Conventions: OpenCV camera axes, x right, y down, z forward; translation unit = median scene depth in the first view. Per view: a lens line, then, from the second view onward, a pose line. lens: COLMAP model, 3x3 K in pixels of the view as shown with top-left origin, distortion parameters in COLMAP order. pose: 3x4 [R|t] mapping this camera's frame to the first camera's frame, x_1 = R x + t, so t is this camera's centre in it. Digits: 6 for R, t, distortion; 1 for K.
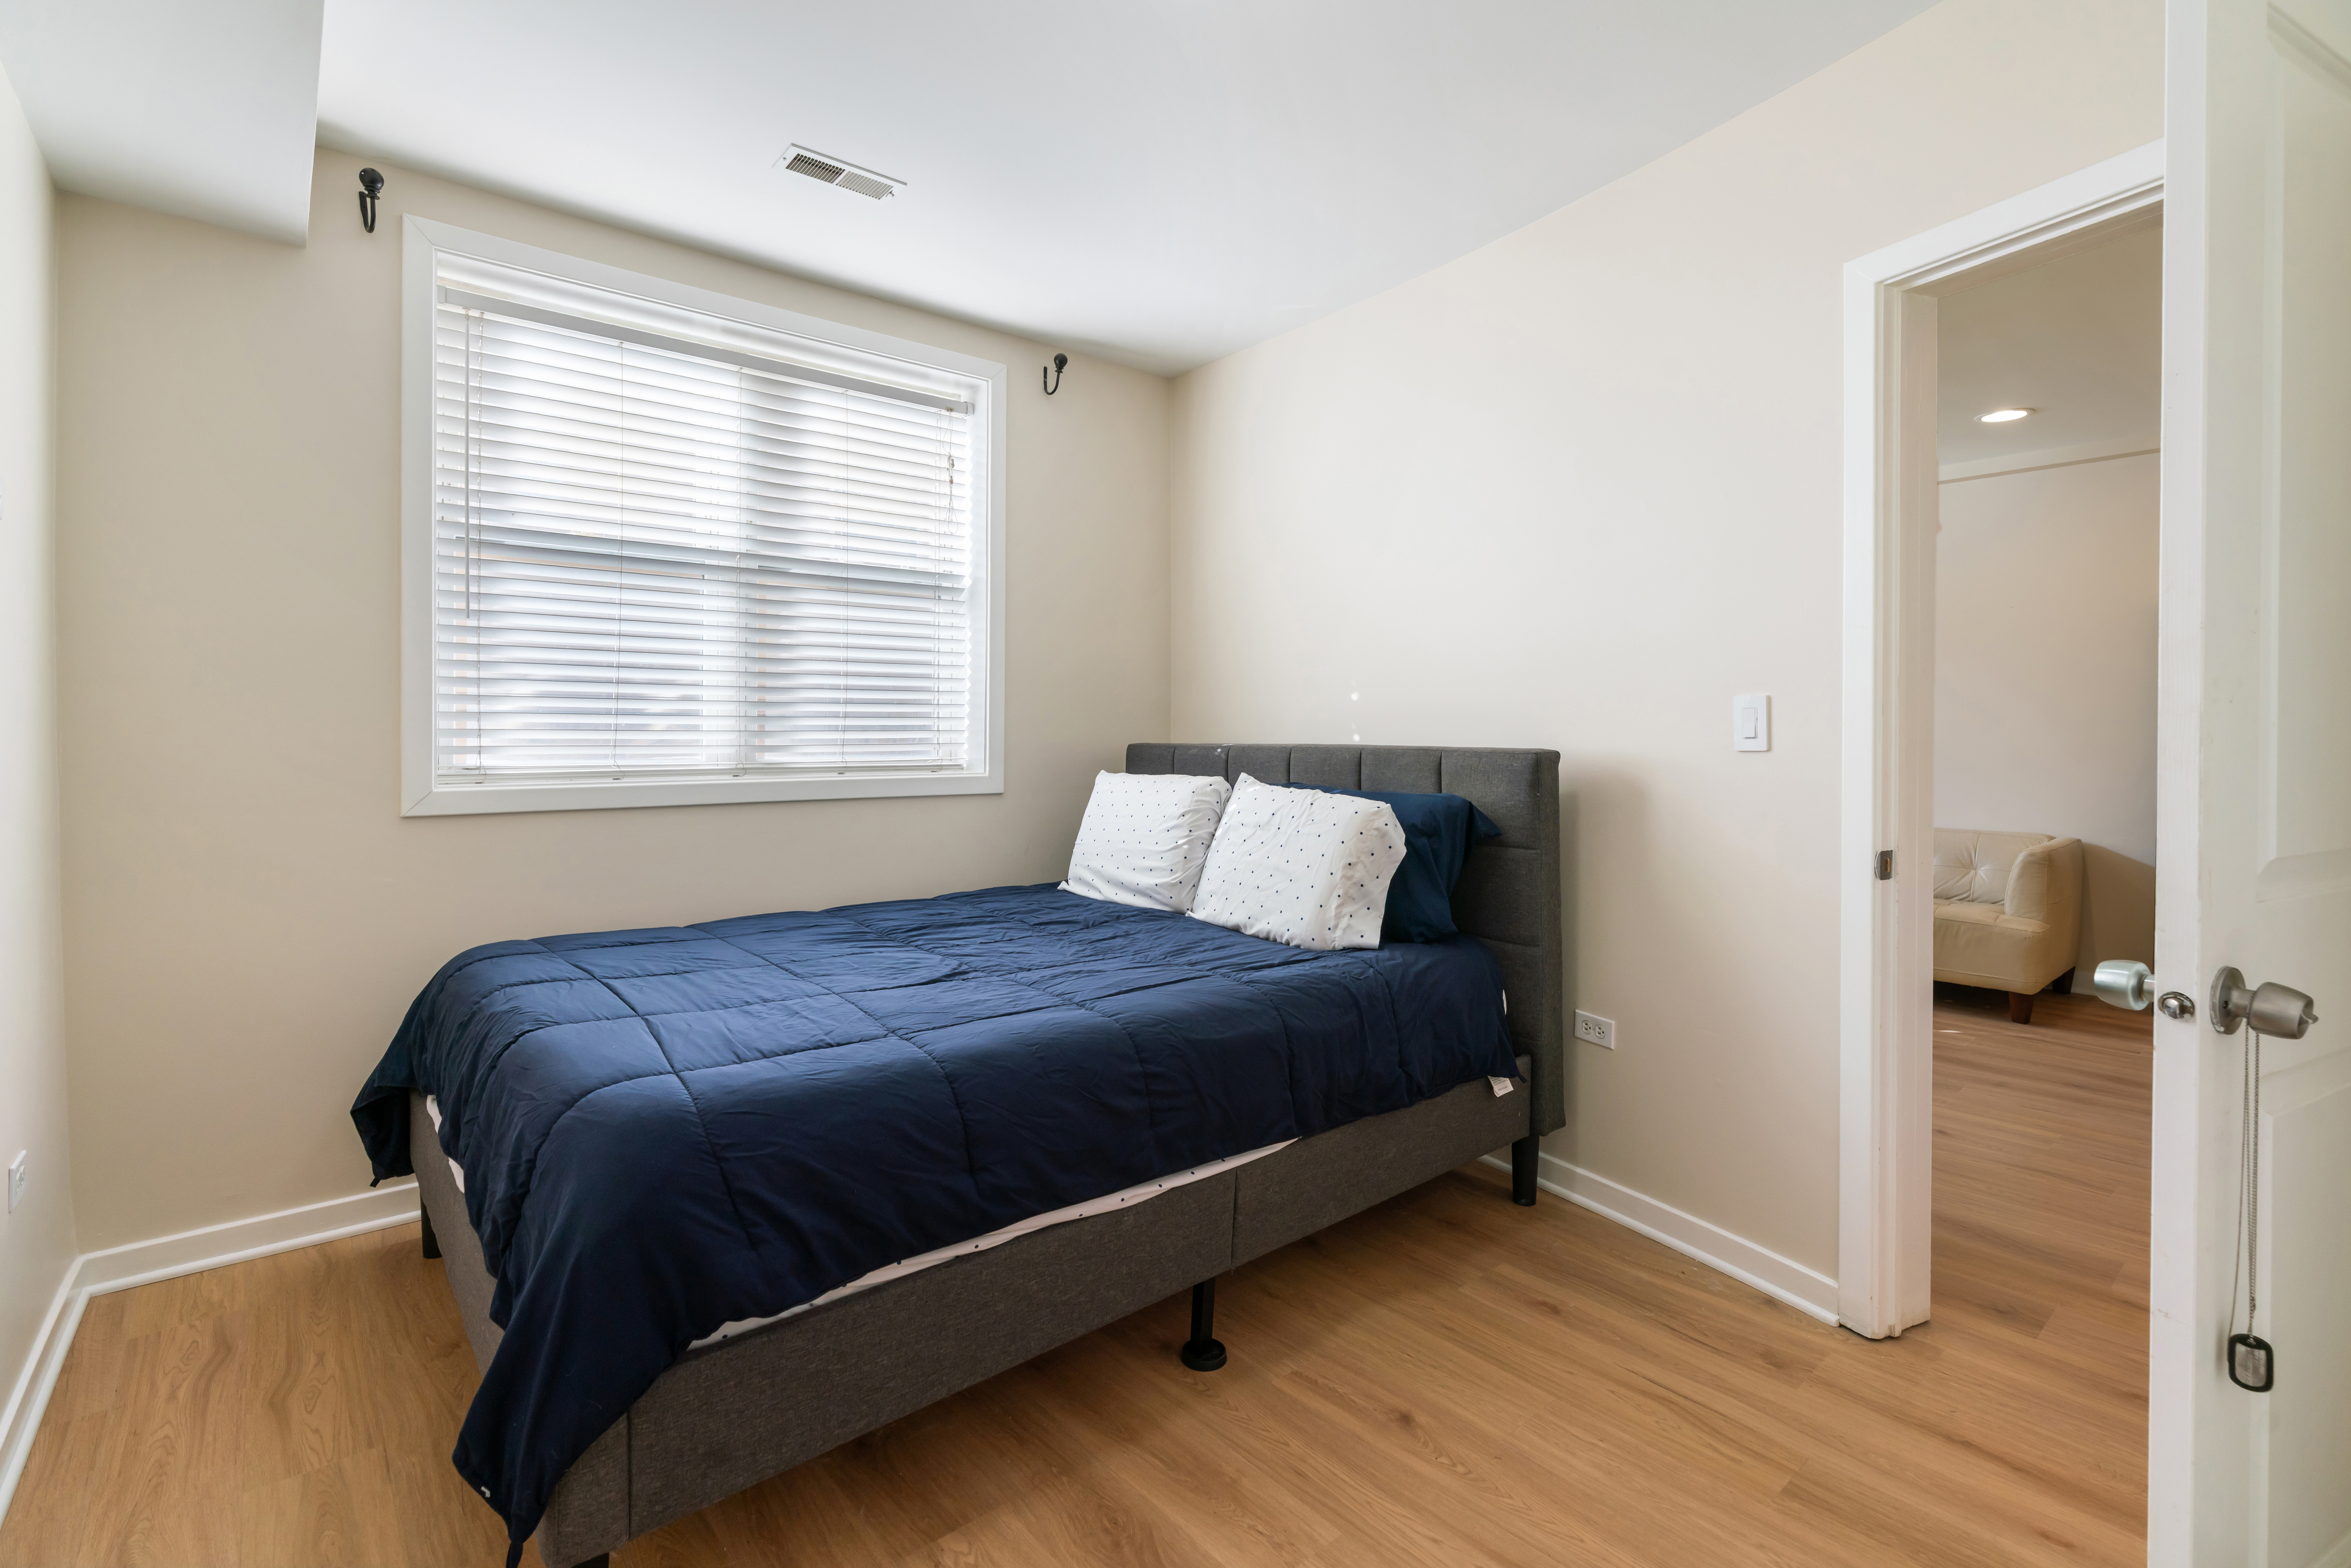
lens RADIAL K [[1066.7, 0, 1187.2], [0, 1066.7, 751.8], [0, 0, 1]] dist [-0.011822, -0.000106]
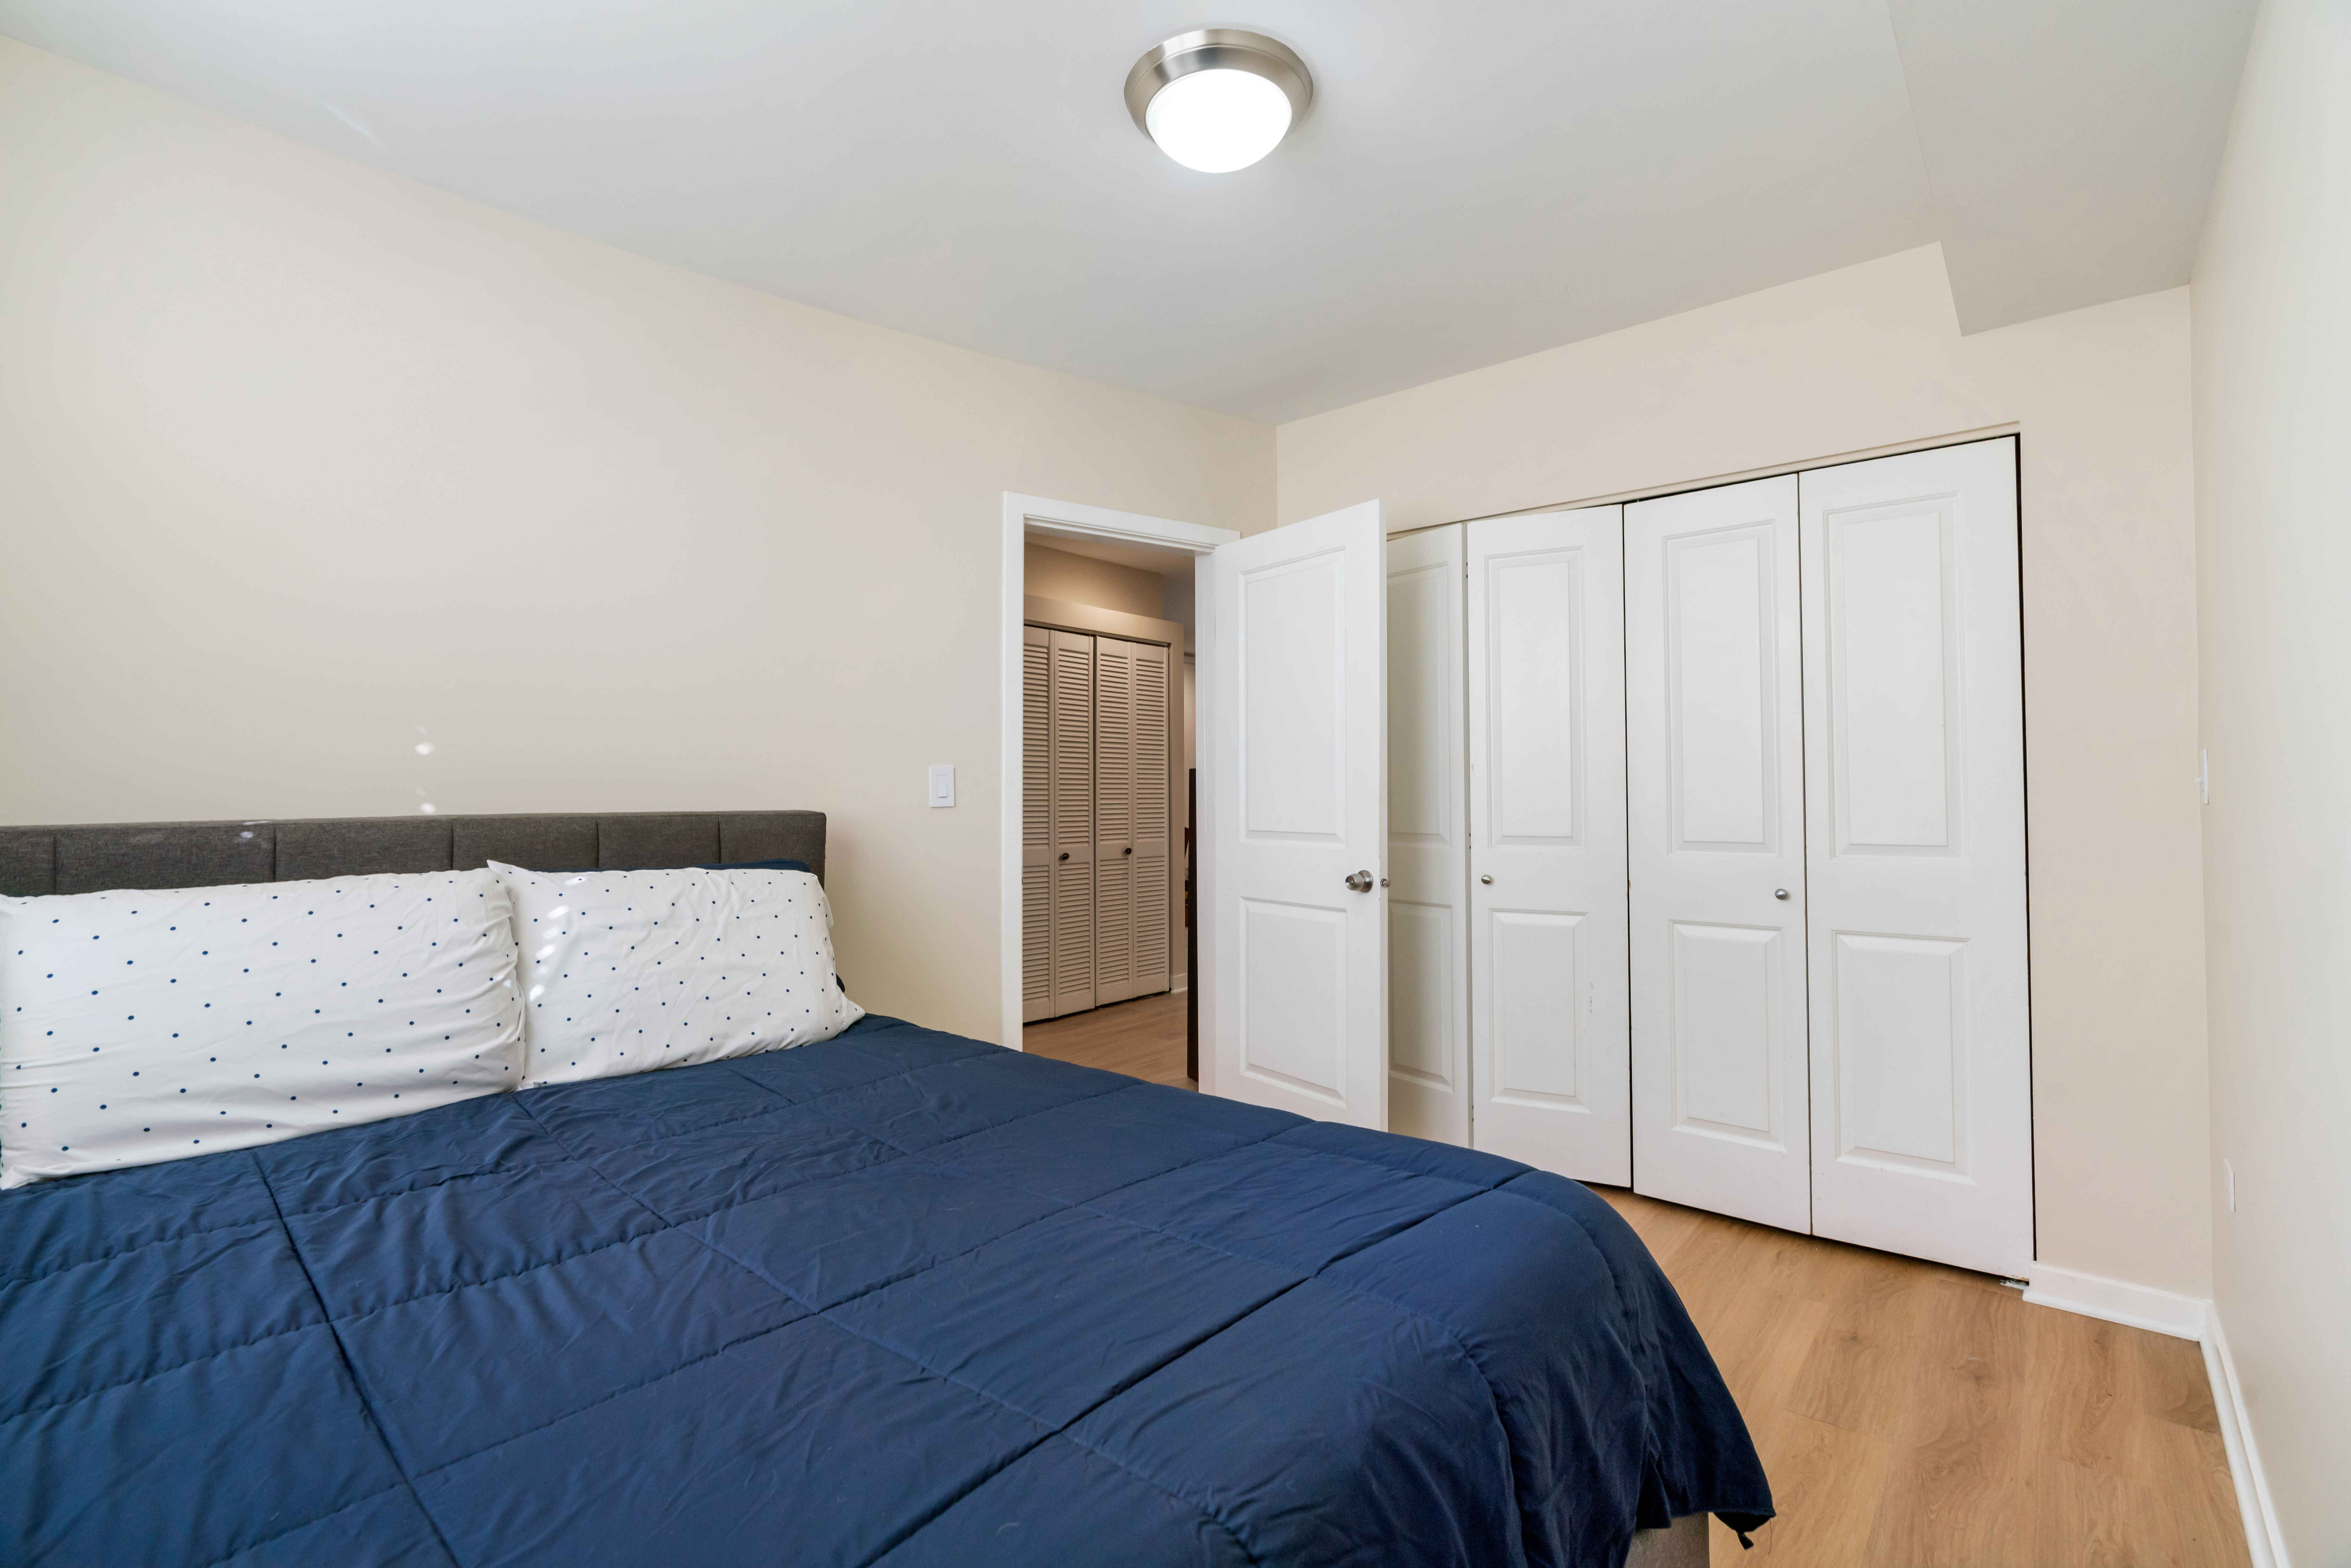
lens RADIAL K [[1066.7, 0, 1187.2], [0, 1066.7, 751.8], [0, 0, 1]] dist [-0.011822, -0.000106]
pose [[-0.155510, 0.037759, 0.987112, -0.697884], [0.031432, 0.998952, -0.033260, -0.013323], [-0.987334, 0.025855, -0.156534, 0.715932]]
